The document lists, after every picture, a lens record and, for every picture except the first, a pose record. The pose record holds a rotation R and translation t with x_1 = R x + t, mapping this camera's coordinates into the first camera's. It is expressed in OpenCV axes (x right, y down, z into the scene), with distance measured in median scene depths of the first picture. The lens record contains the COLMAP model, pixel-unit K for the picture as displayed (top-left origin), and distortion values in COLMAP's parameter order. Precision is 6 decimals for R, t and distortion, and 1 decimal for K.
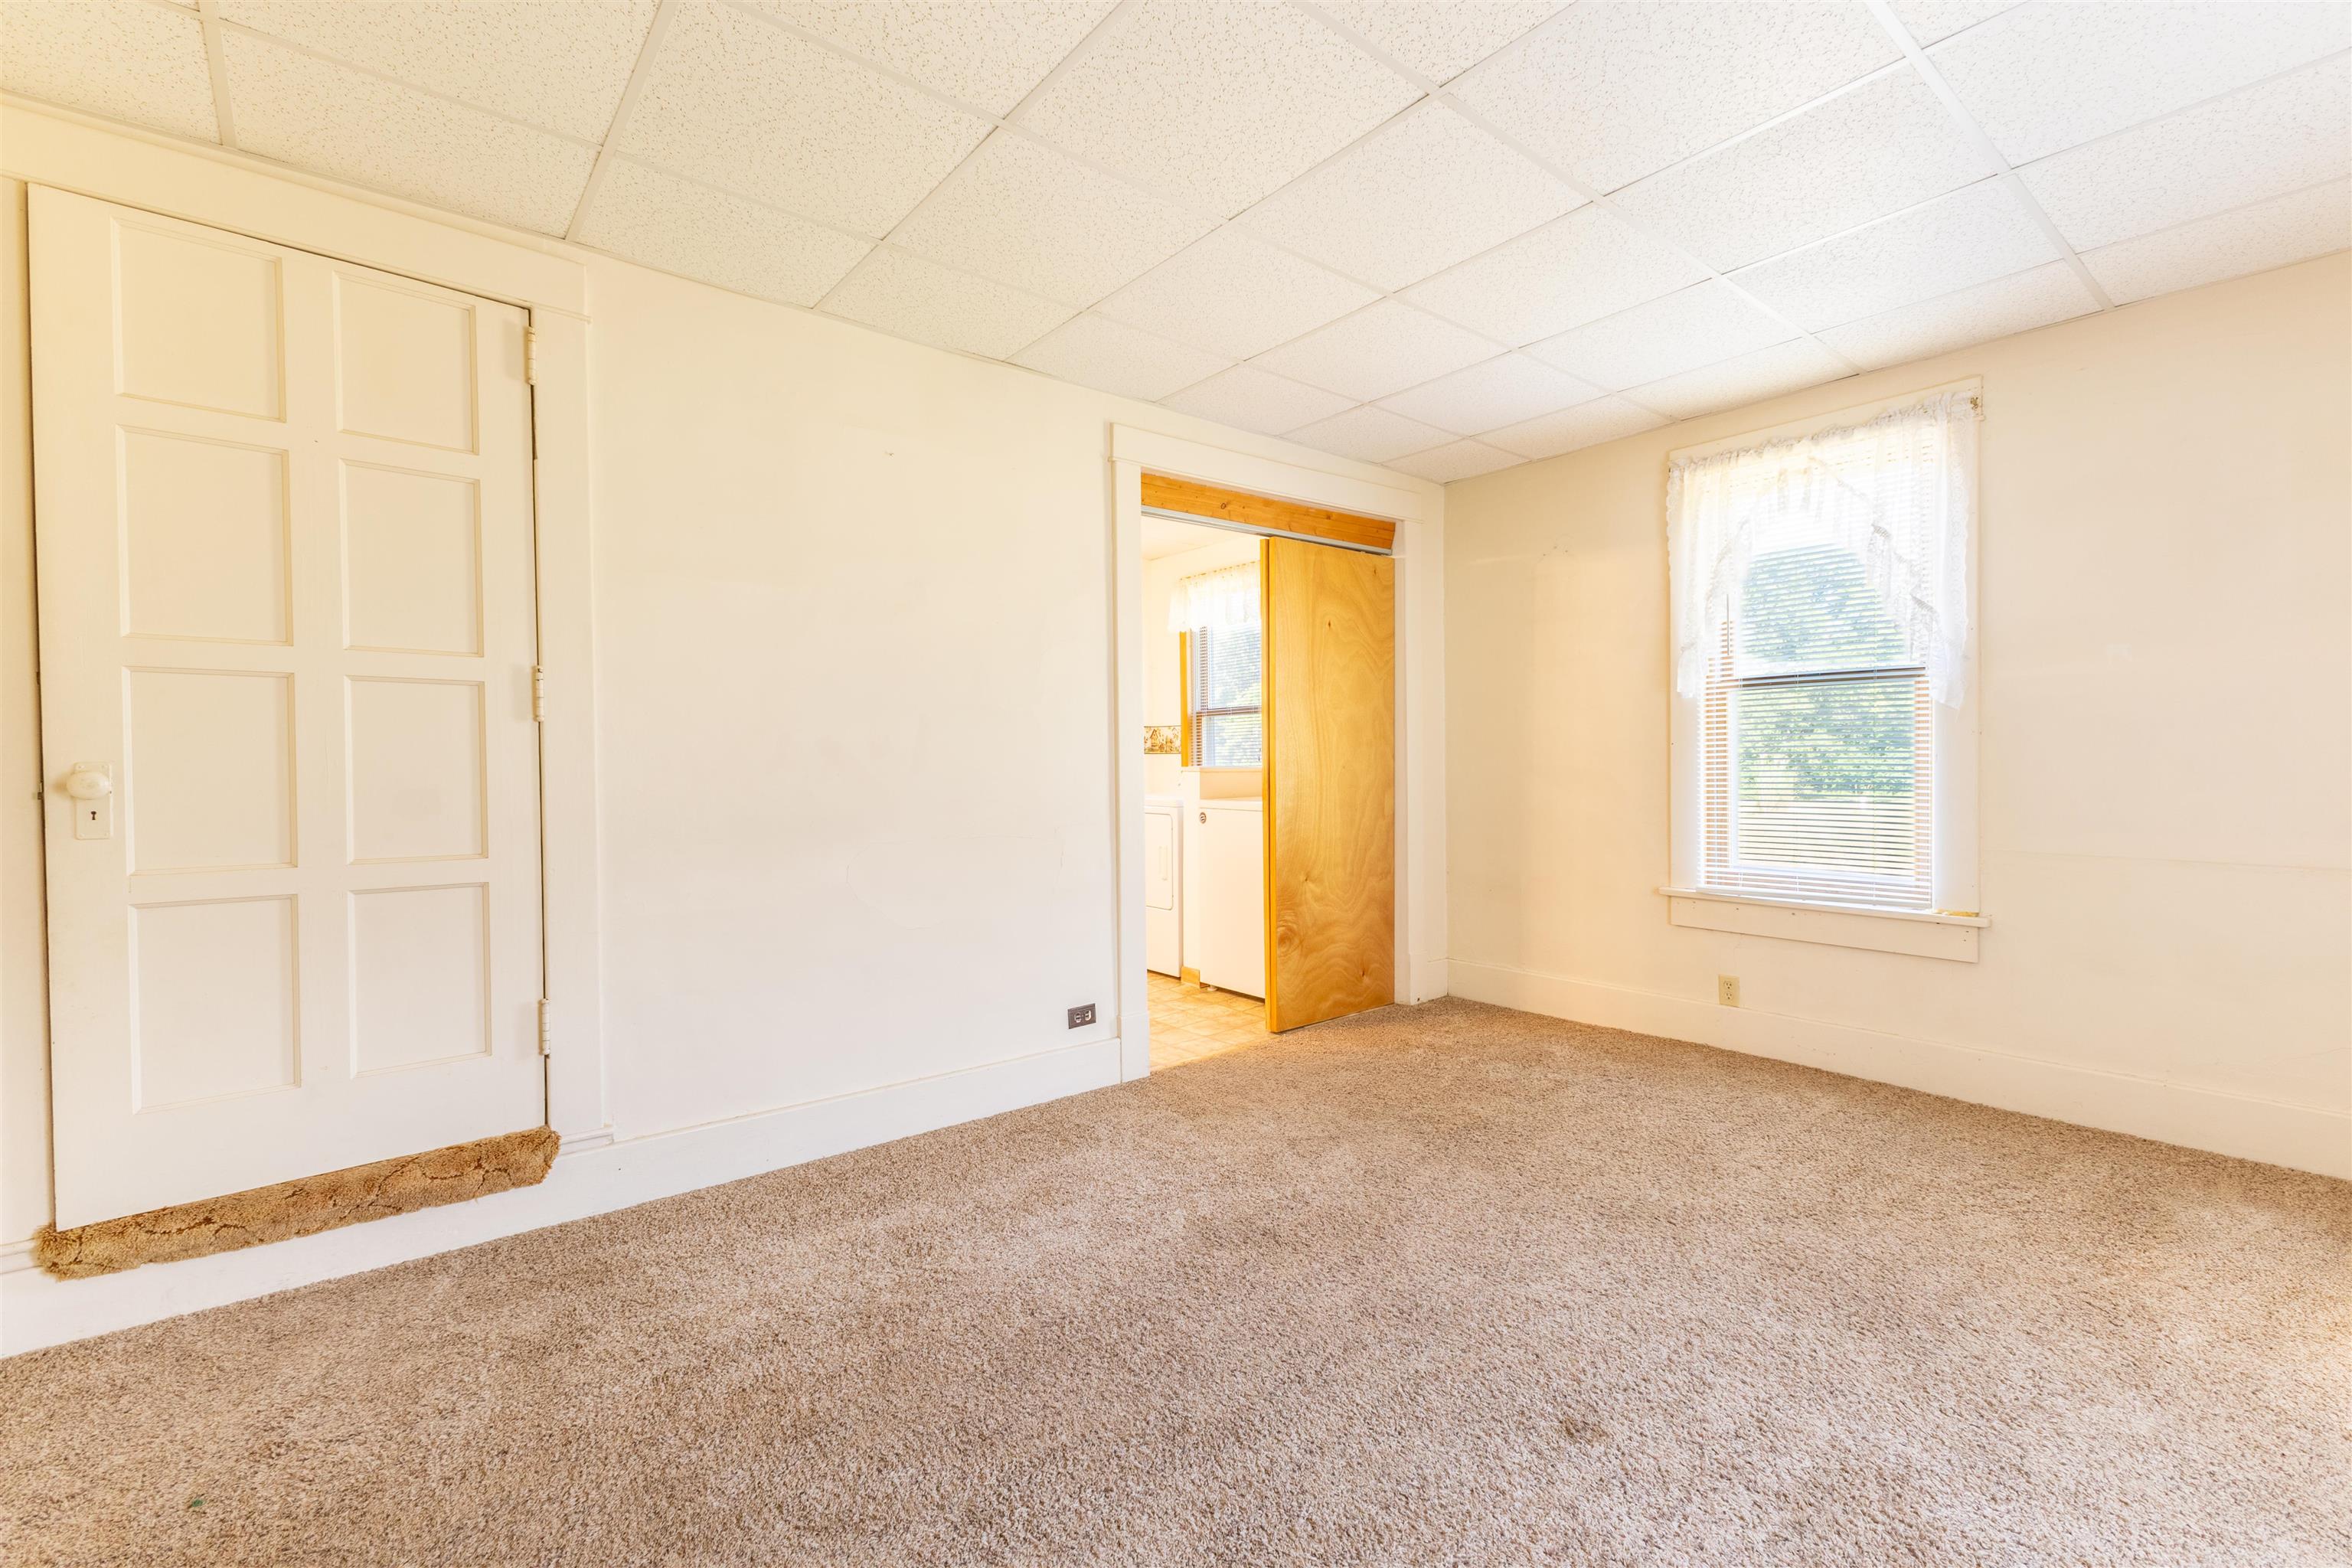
lens RADIAL K [[1003.8, 0, 1168.9], [0, 1003.8, 778.6], [0, 0, 1]] dist [0.013709, -0.006551]
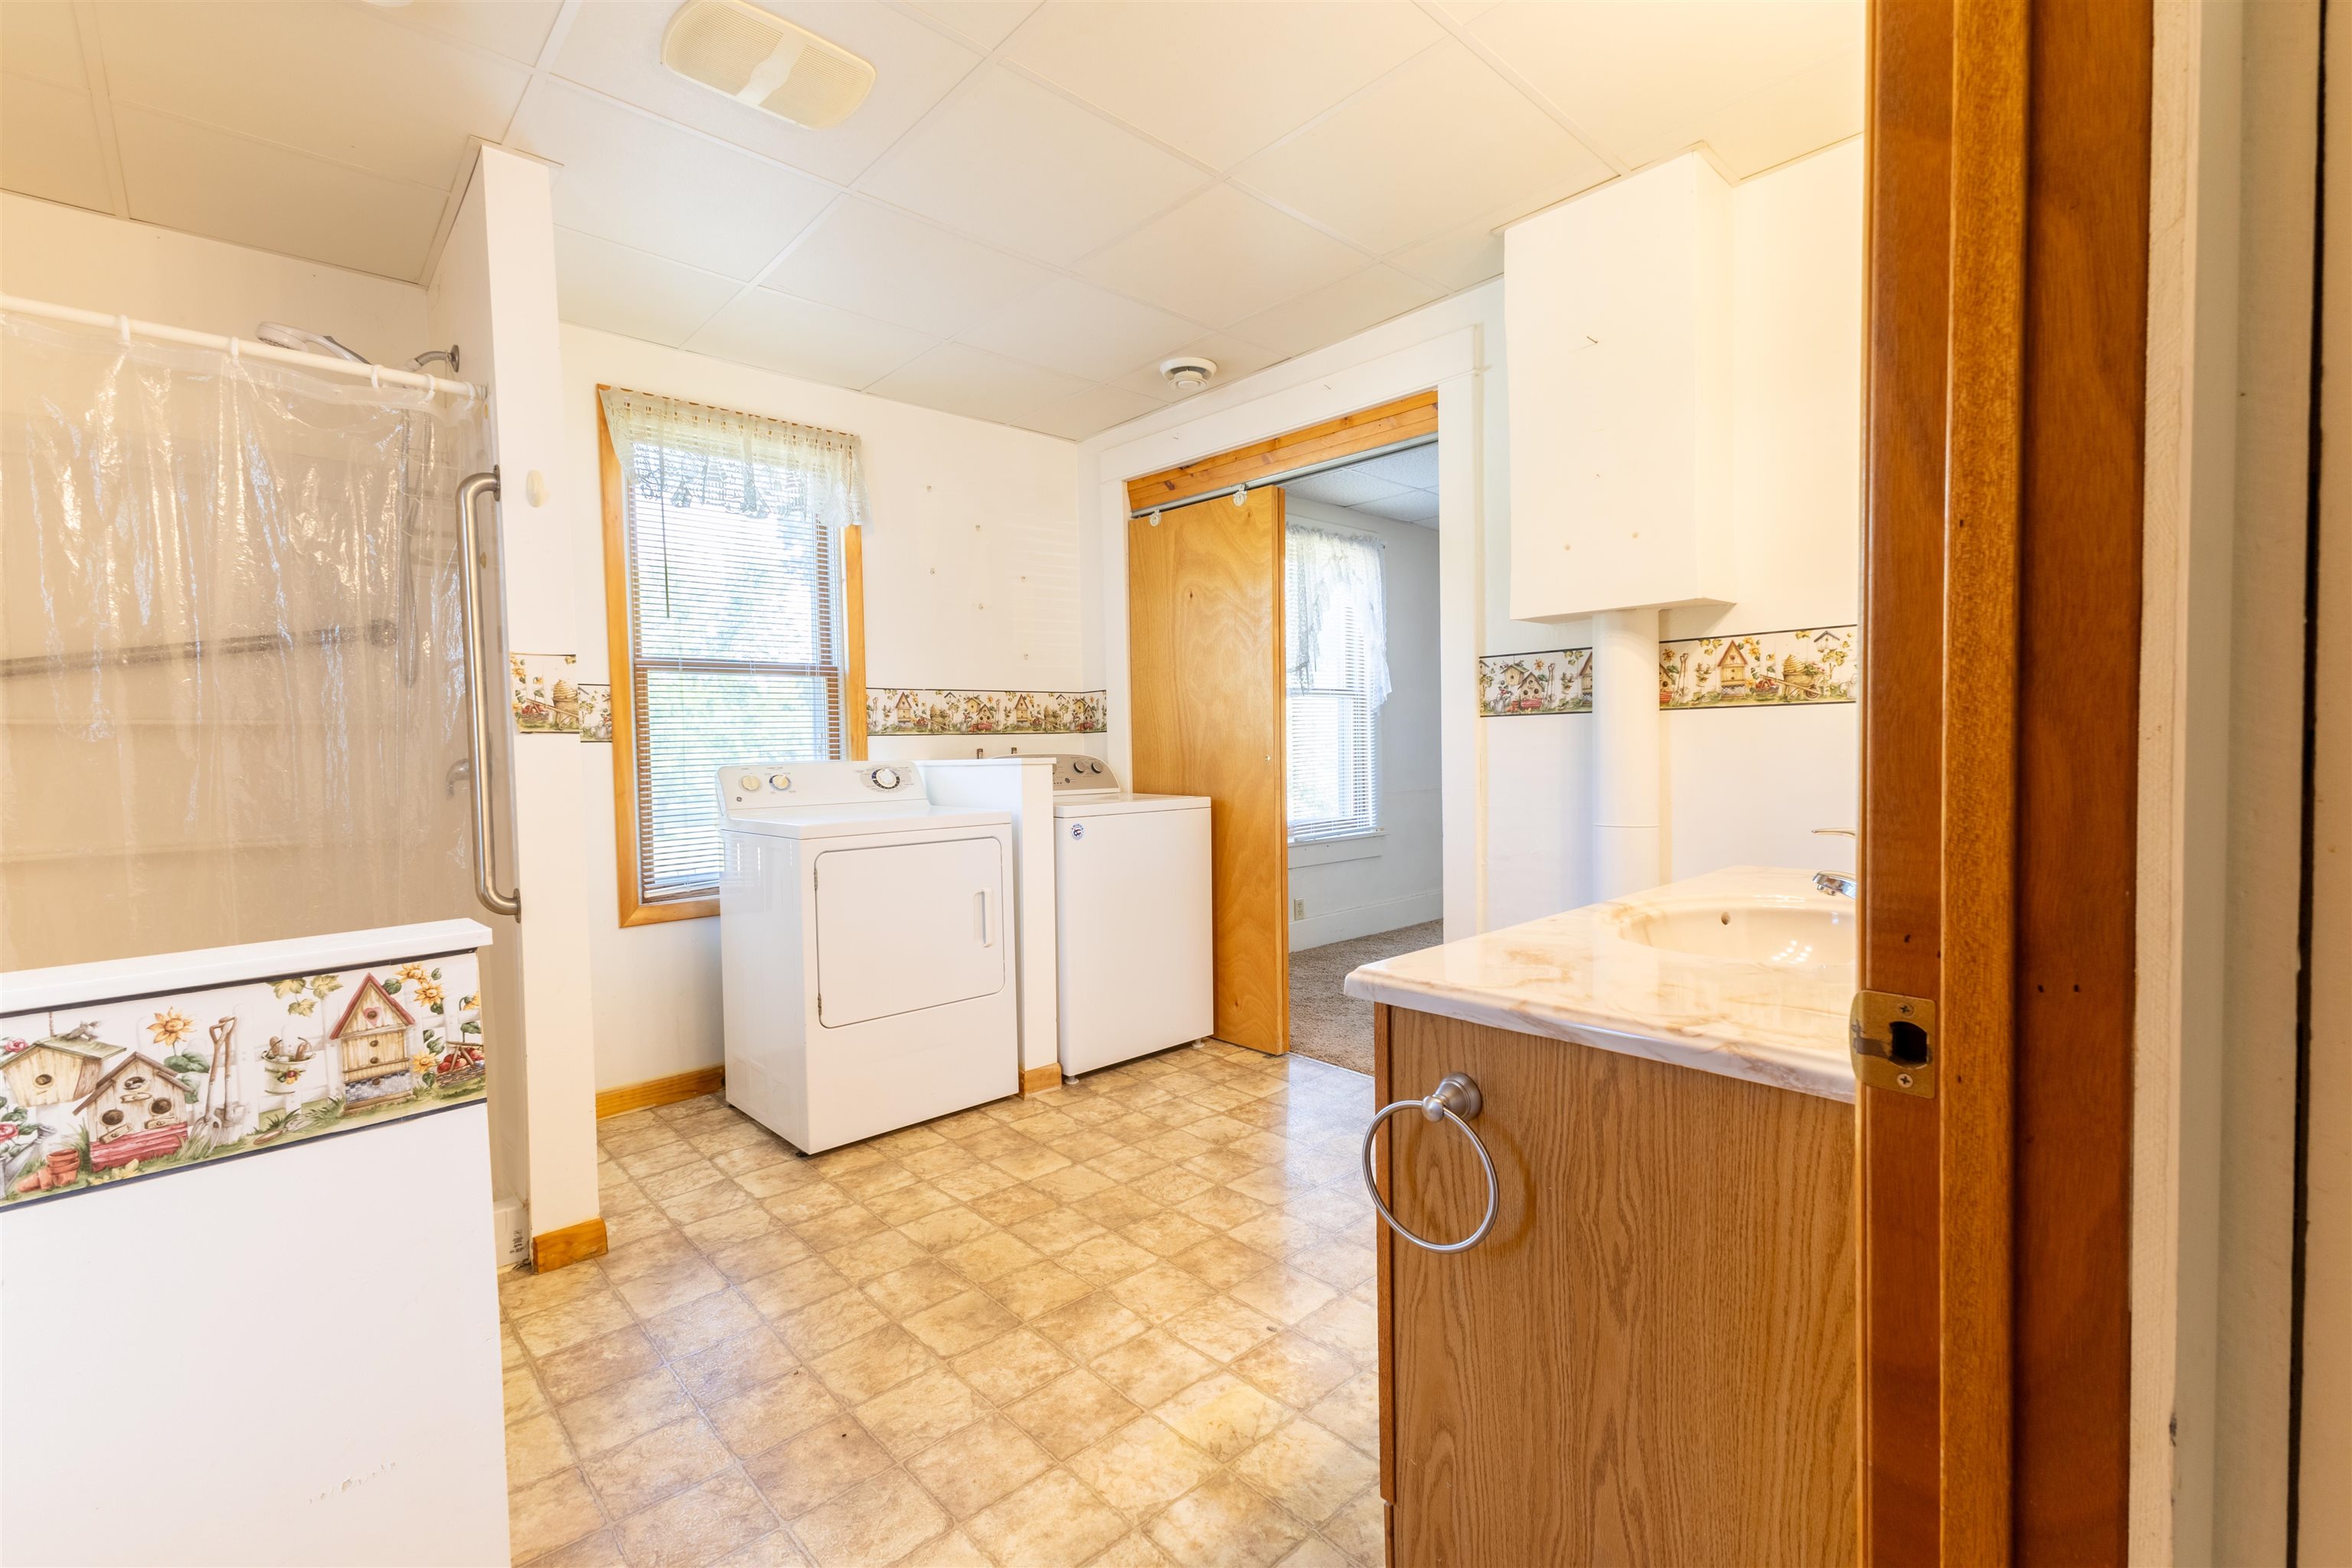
lens RADIAL K [[1003.8, 0, 1168.9], [0, 1003.8, 778.6], [0, 0, 1]] dist [0.013709, -0.006551]
pose [[-0.052701, -0.025808, 0.998277, -0.743790], [0.037704, 0.998902, 0.027815, -0.016342], [-0.997898, 0.039105, -0.051670, 1.110053]]
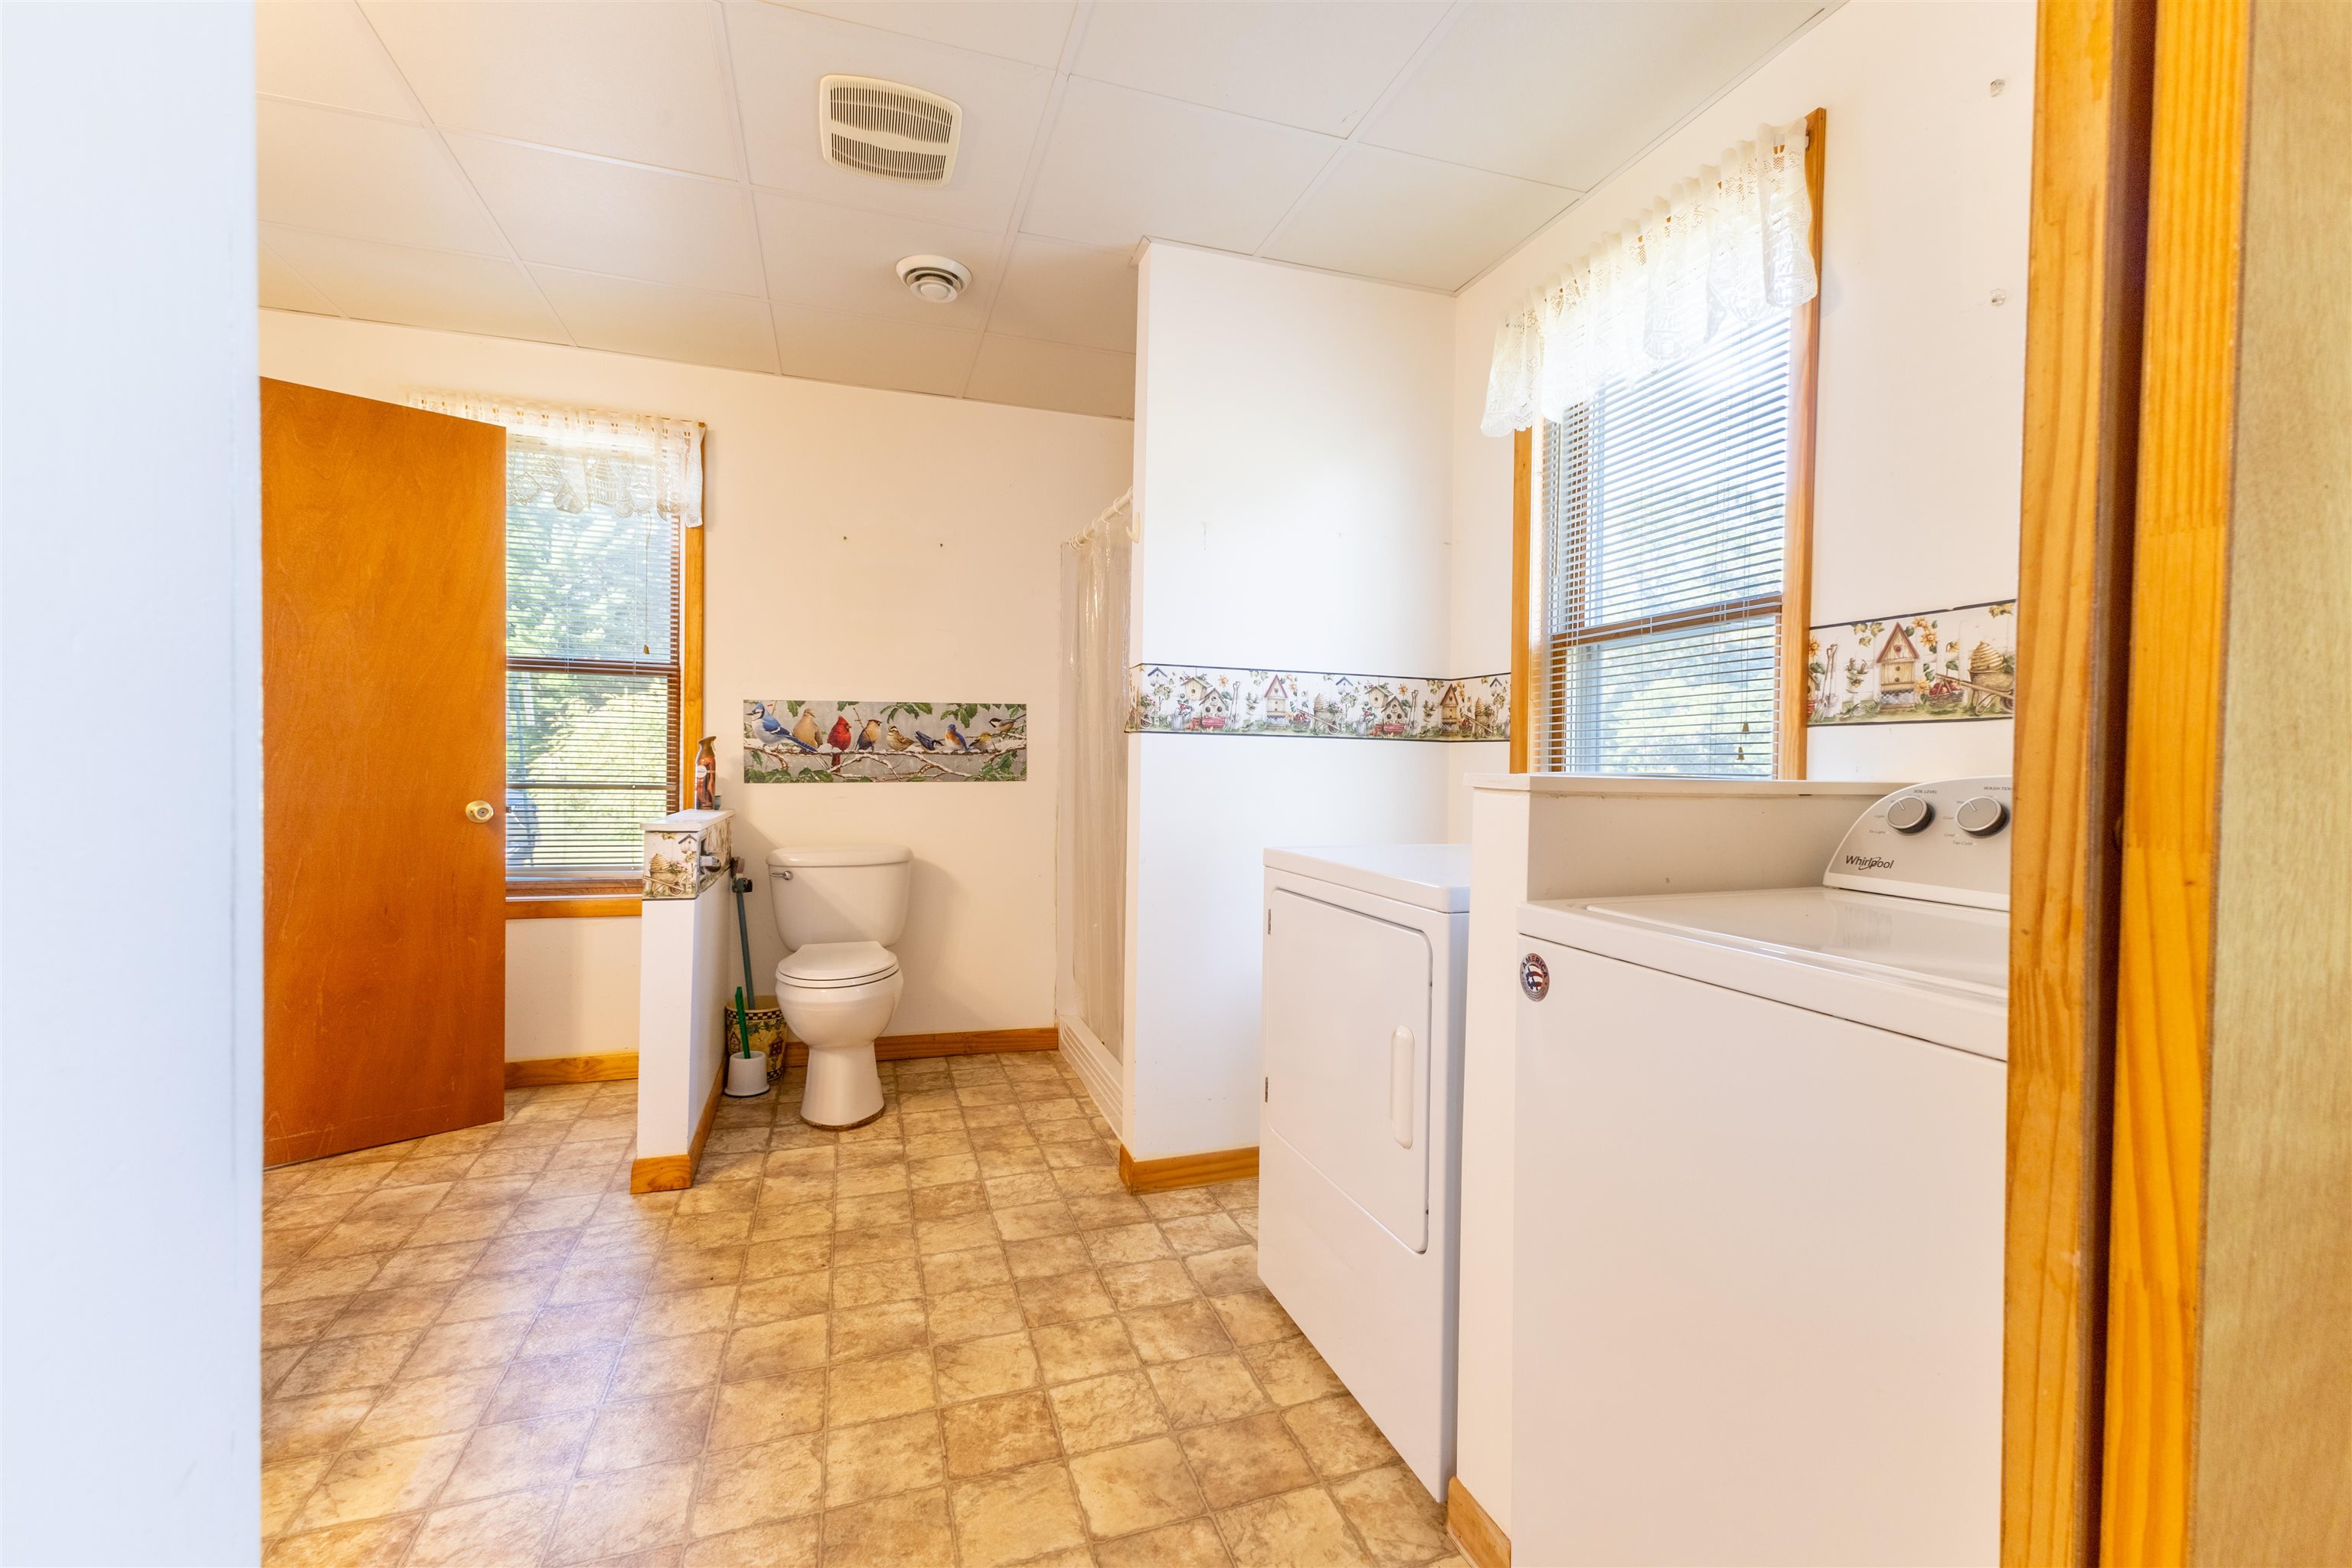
lens RADIAL K [[1003.8, 0, 1168.9], [0, 1003.8, 778.6], [0, 0, 1]] dist [0.013709, -0.006551]
pose [[0.934864, 0.032449, -0.353519, 0.040801], [-0.032778, 0.999450, 0.005059, -0.010340], [0.353489, 0.006858, 0.935414, 0.834584]]
